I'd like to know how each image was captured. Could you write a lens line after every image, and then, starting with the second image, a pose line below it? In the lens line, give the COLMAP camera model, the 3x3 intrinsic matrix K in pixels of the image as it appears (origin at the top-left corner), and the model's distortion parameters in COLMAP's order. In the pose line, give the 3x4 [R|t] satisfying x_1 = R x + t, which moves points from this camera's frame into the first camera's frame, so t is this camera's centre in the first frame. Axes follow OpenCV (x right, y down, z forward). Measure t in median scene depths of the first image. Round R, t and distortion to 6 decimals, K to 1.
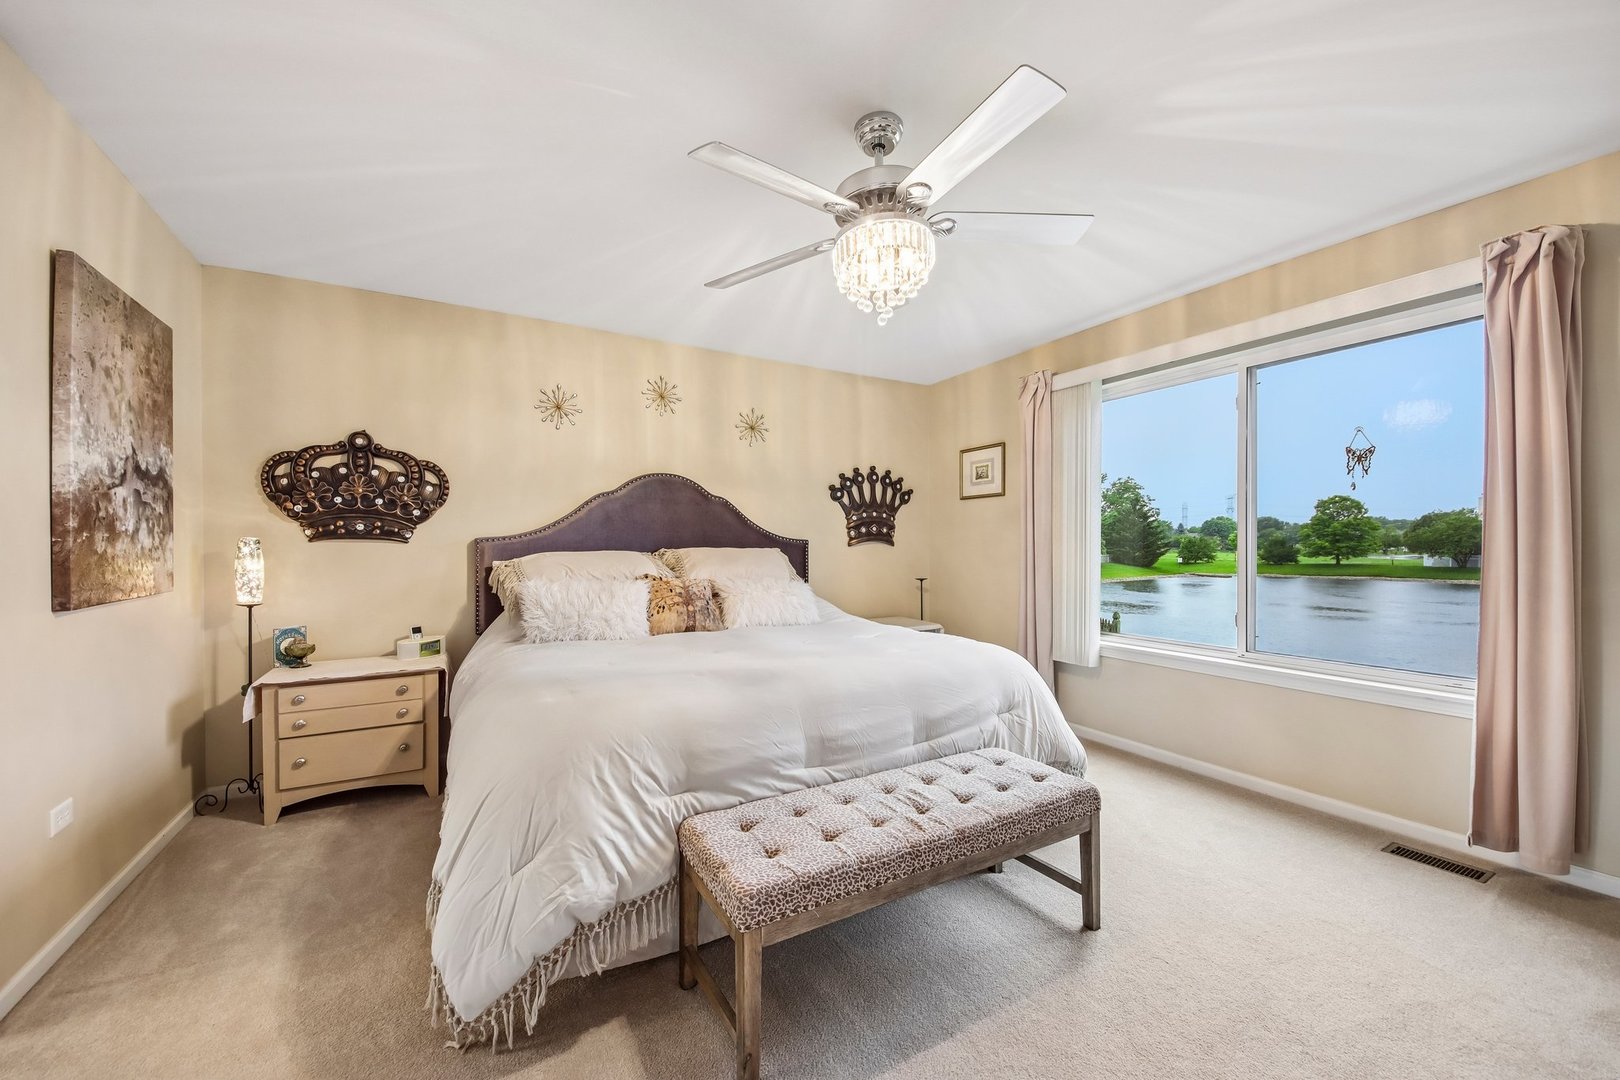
lens RADIAL K [[612.5, 0, 813.4], [0, 612.5, 551.4], [0, 0, 1]] dist [0.036509, -0.022862]
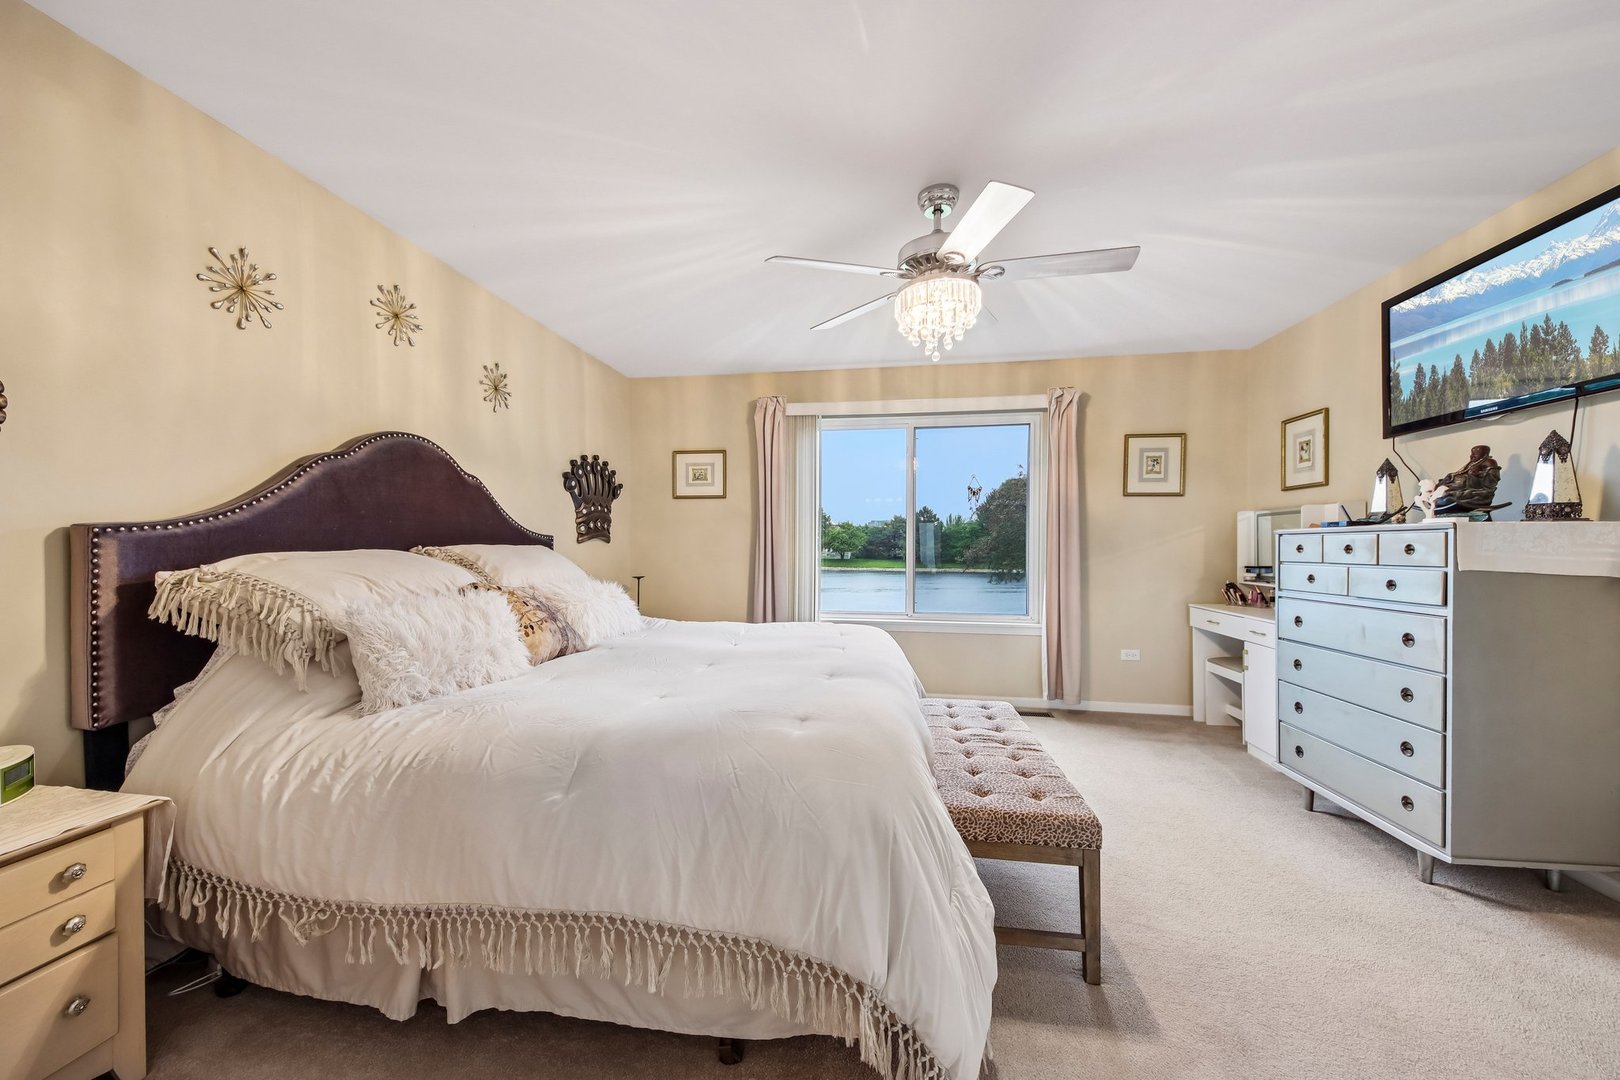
lens RADIAL K [[610.4, 0, 808.0], [0, 610.4, 551.2], [0, 0, 1]] dist [0.060232, -0.023050]
pose [[0.600660, -0.005049, 0.799489, -0.508552], [-0.001430, 0.999972, 0.007390, -0.004649], [-0.799503, -0.005583, 0.600636, 0.233178]]
